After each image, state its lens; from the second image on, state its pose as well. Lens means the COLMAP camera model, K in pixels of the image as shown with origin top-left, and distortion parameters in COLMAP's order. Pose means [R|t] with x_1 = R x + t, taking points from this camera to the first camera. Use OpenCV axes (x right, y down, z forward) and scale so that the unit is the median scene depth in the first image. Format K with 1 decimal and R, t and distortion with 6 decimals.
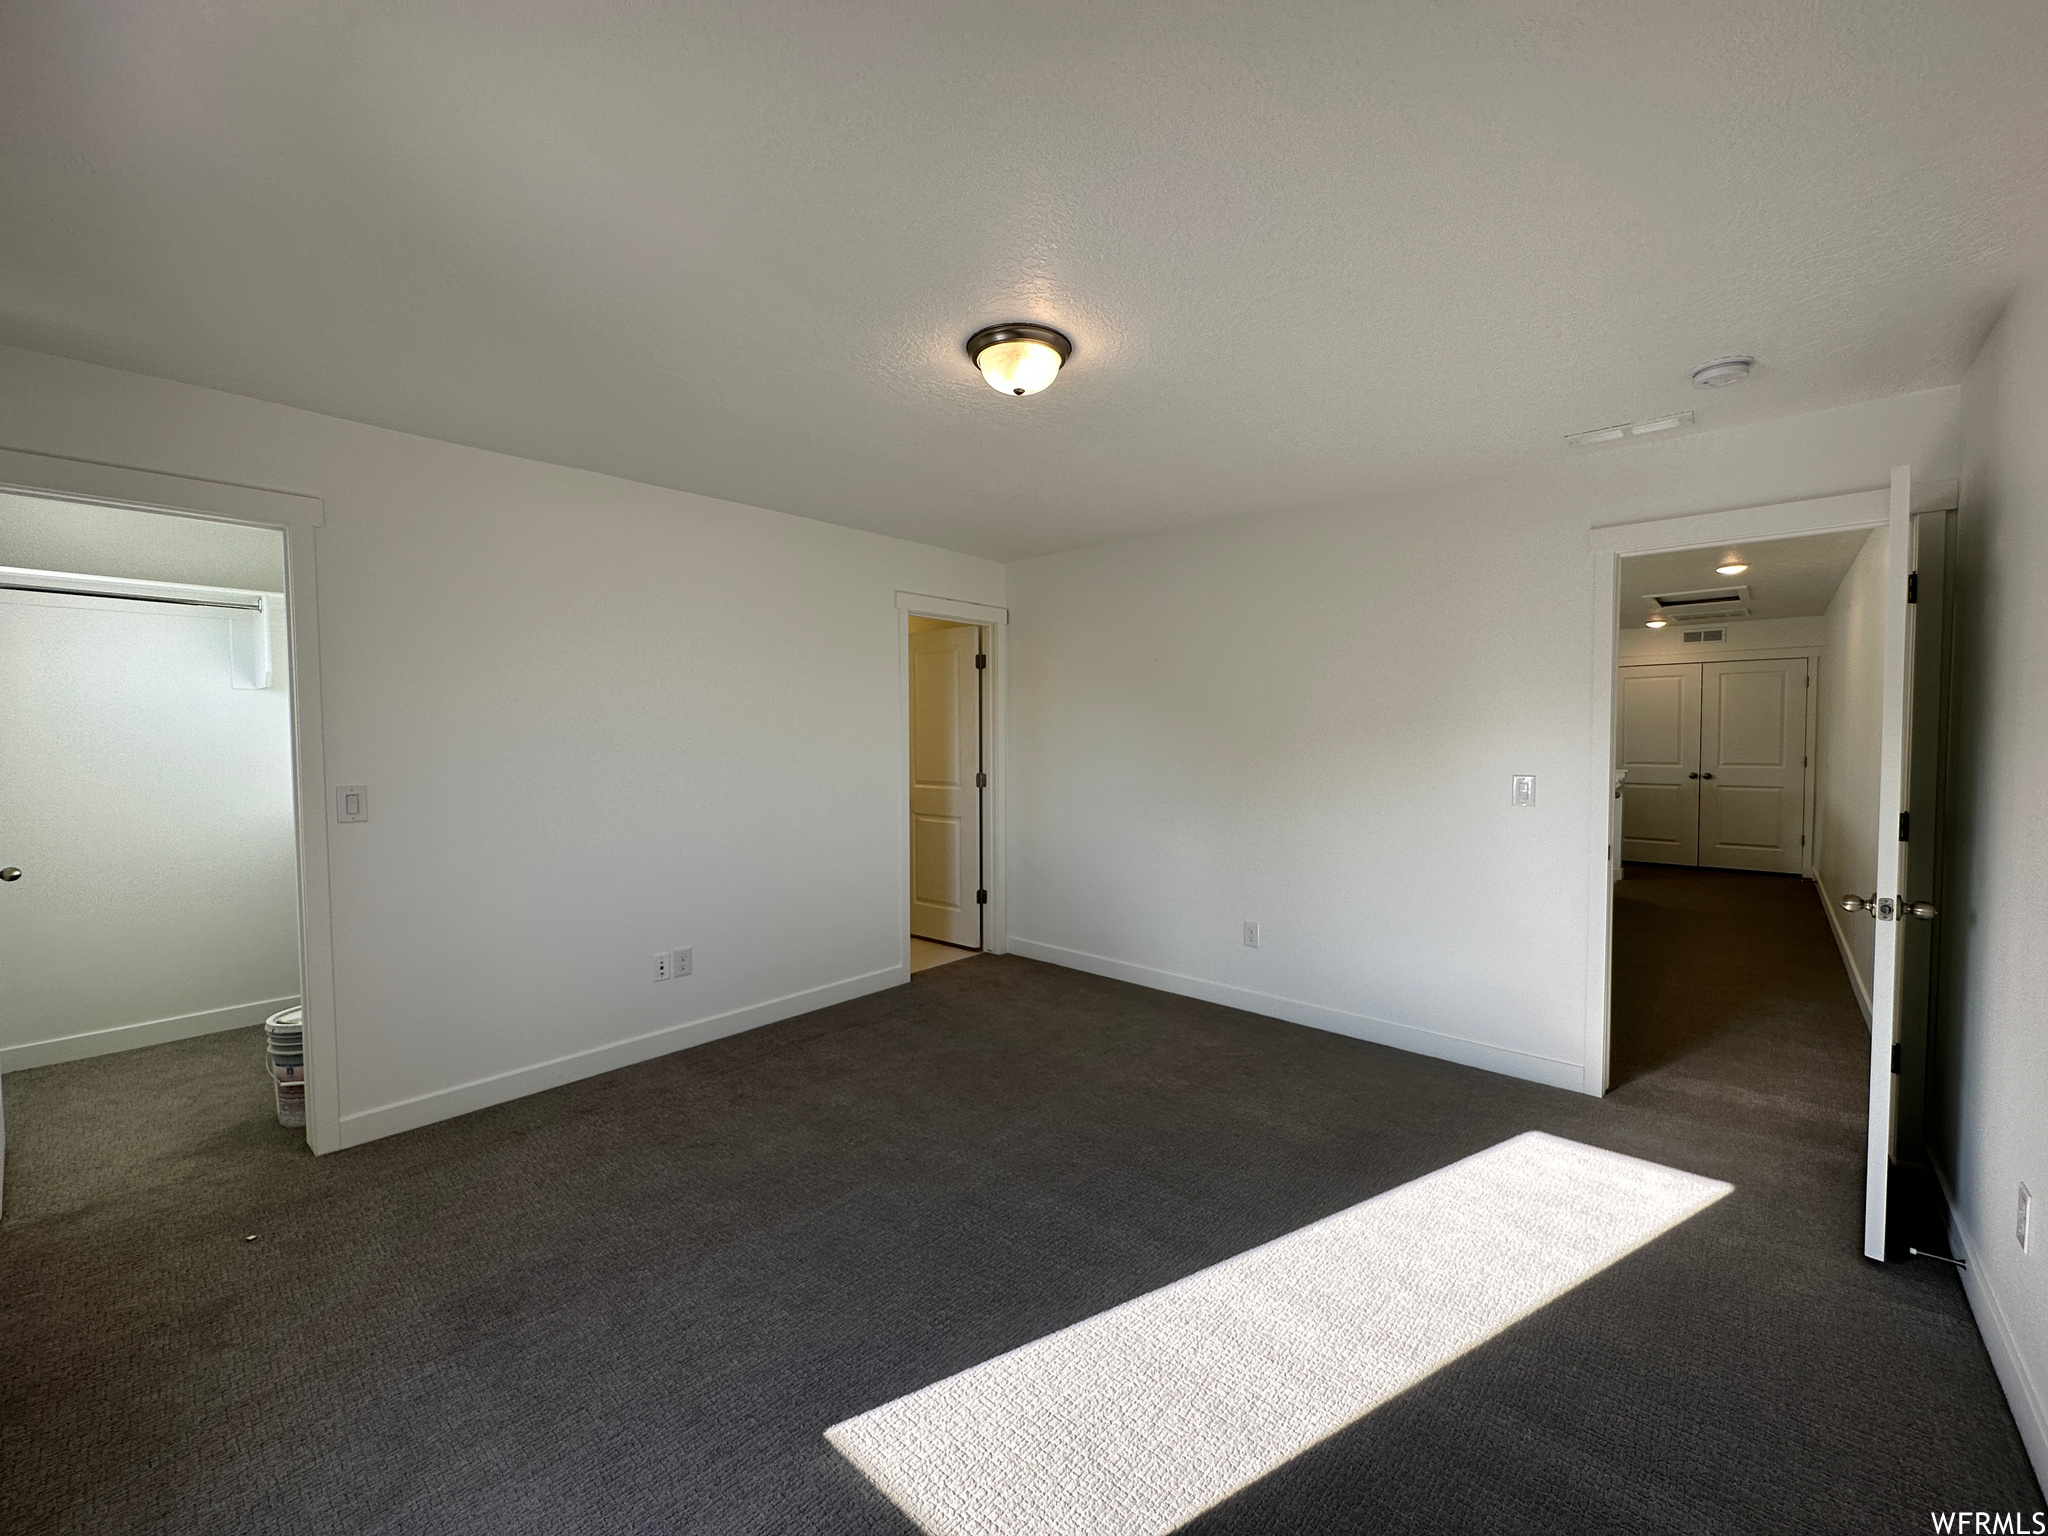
lens RADIAL K [[818.0, 0, 1021.6], [0, 818.0, 764.6], [0, 0, 1]] dist [-0.001820, 0.000326]
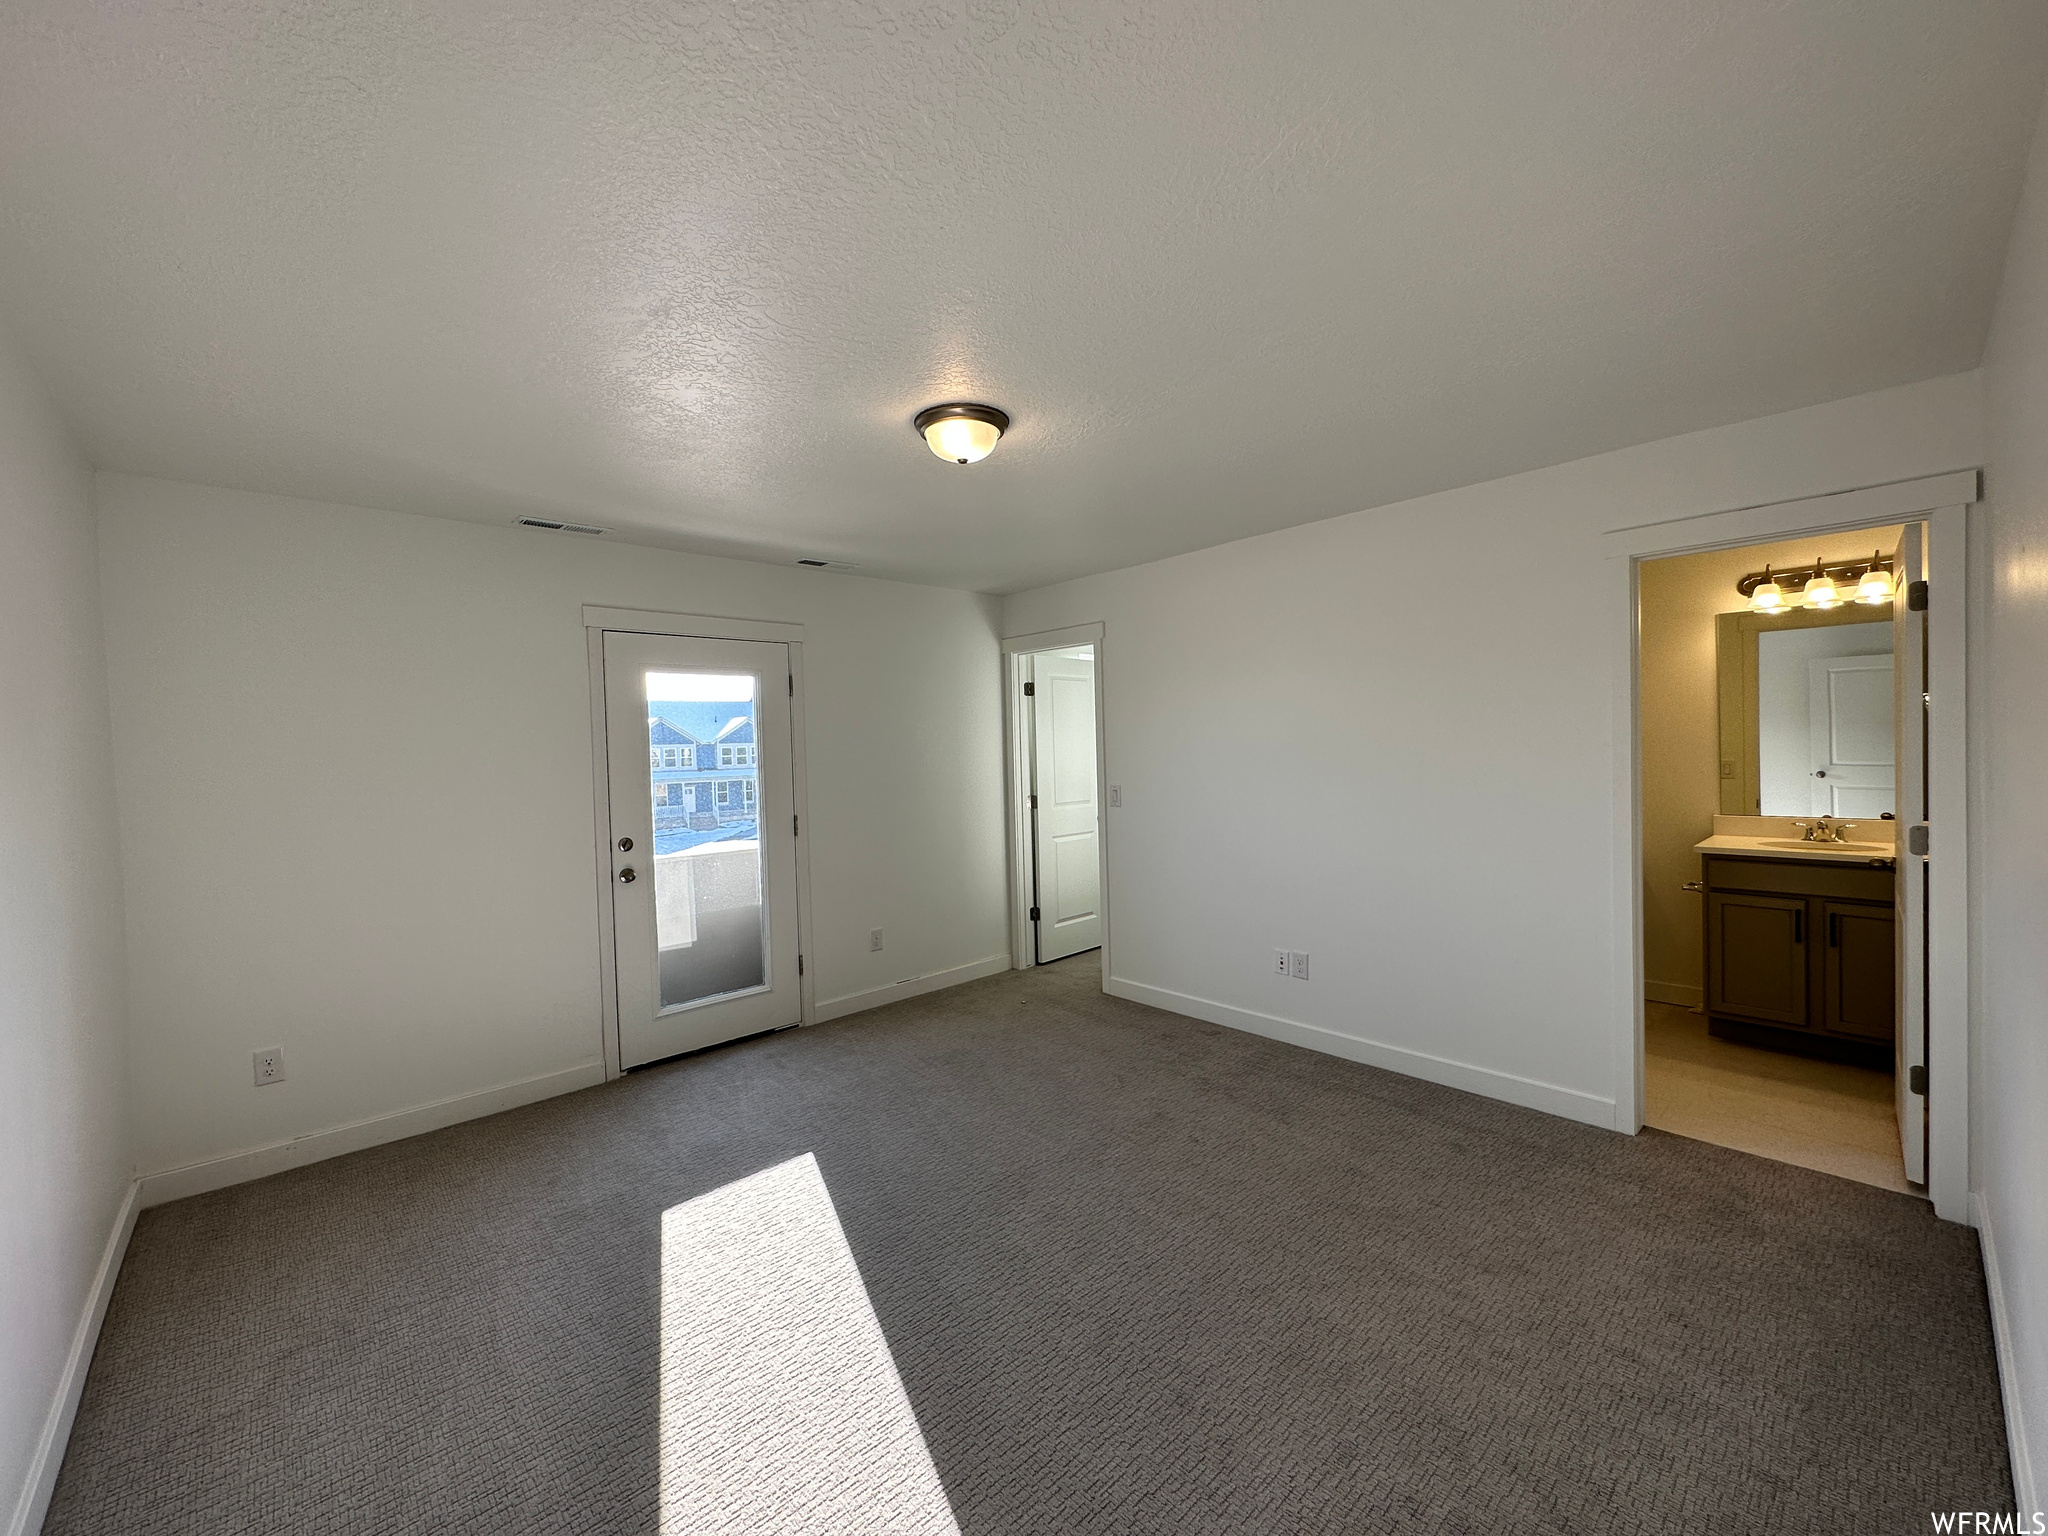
lens RADIAL K [[818.0, 0, 1021.6], [0, 818.0, 764.6], [0, 0, 1]] dist [-0.001820, 0.000326]
pose [[-0.095287, 0.021520, -0.995217, 0.923835], [-0.015300, 0.999617, 0.023080, -0.049776], [0.995332, 0.017426, -0.094921, 1.018187]]
